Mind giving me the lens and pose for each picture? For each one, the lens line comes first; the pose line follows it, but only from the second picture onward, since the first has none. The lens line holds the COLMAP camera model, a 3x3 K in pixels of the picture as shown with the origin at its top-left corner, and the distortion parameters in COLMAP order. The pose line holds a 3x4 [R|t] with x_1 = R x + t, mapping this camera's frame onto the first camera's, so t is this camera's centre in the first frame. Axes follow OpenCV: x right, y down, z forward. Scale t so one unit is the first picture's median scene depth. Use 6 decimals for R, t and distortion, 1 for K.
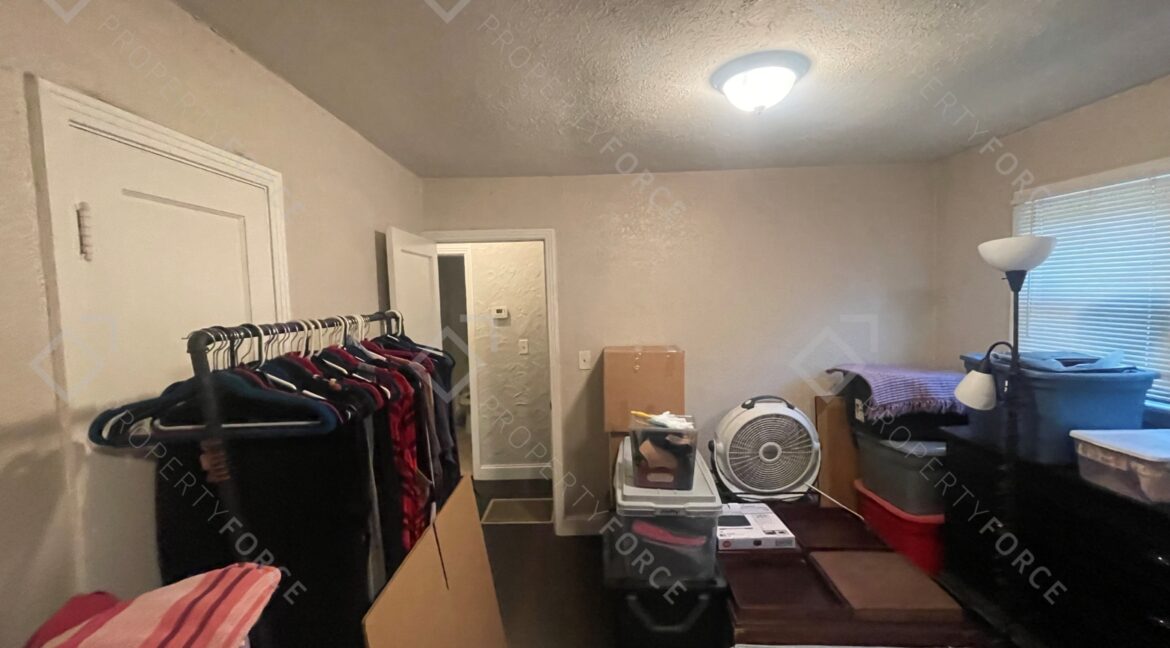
lens RADIAL K [[472.9, 0, 587.4], [0, 472.9, 321.9], [0, 0, 1]] dist [-0.002150, -0.000054]
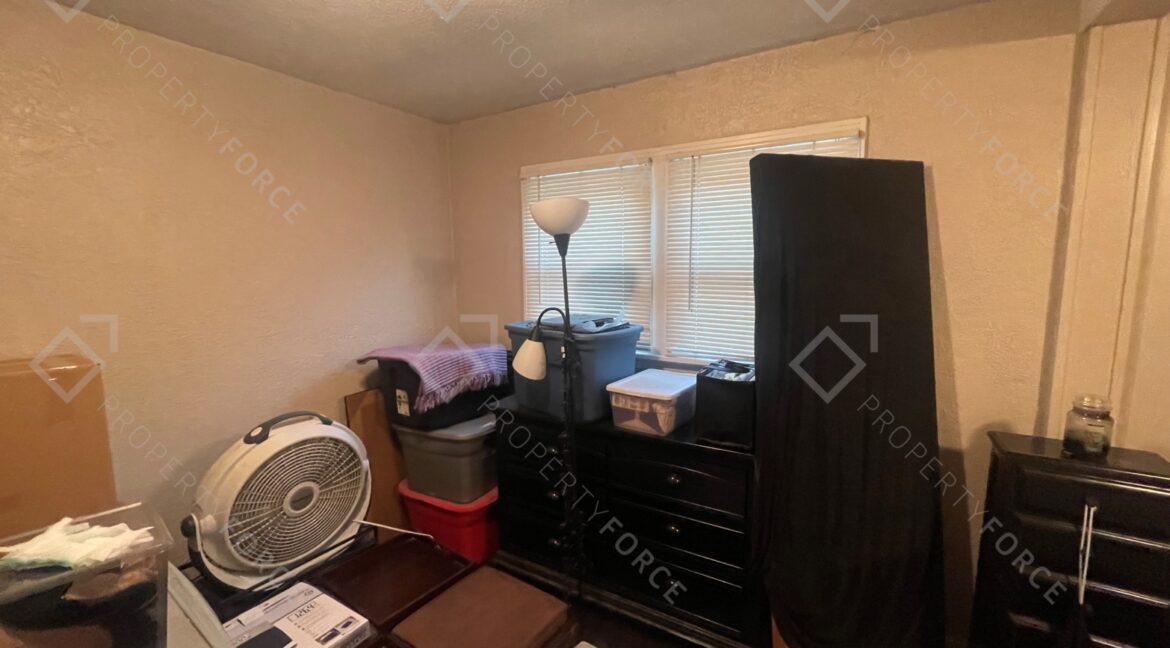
lens RADIAL K [[472.9, 0, 585.7], [0, 472.9, 326.8], [0, 0, 1]] dist [-0.002150, -0.000054]
pose [[0.524907, -0.080633, 0.847332, 0.064087], [0.042407, 0.996744, 0.068581, 0.013765], [-0.850102, -0.000066, 0.526617, 0.342993]]
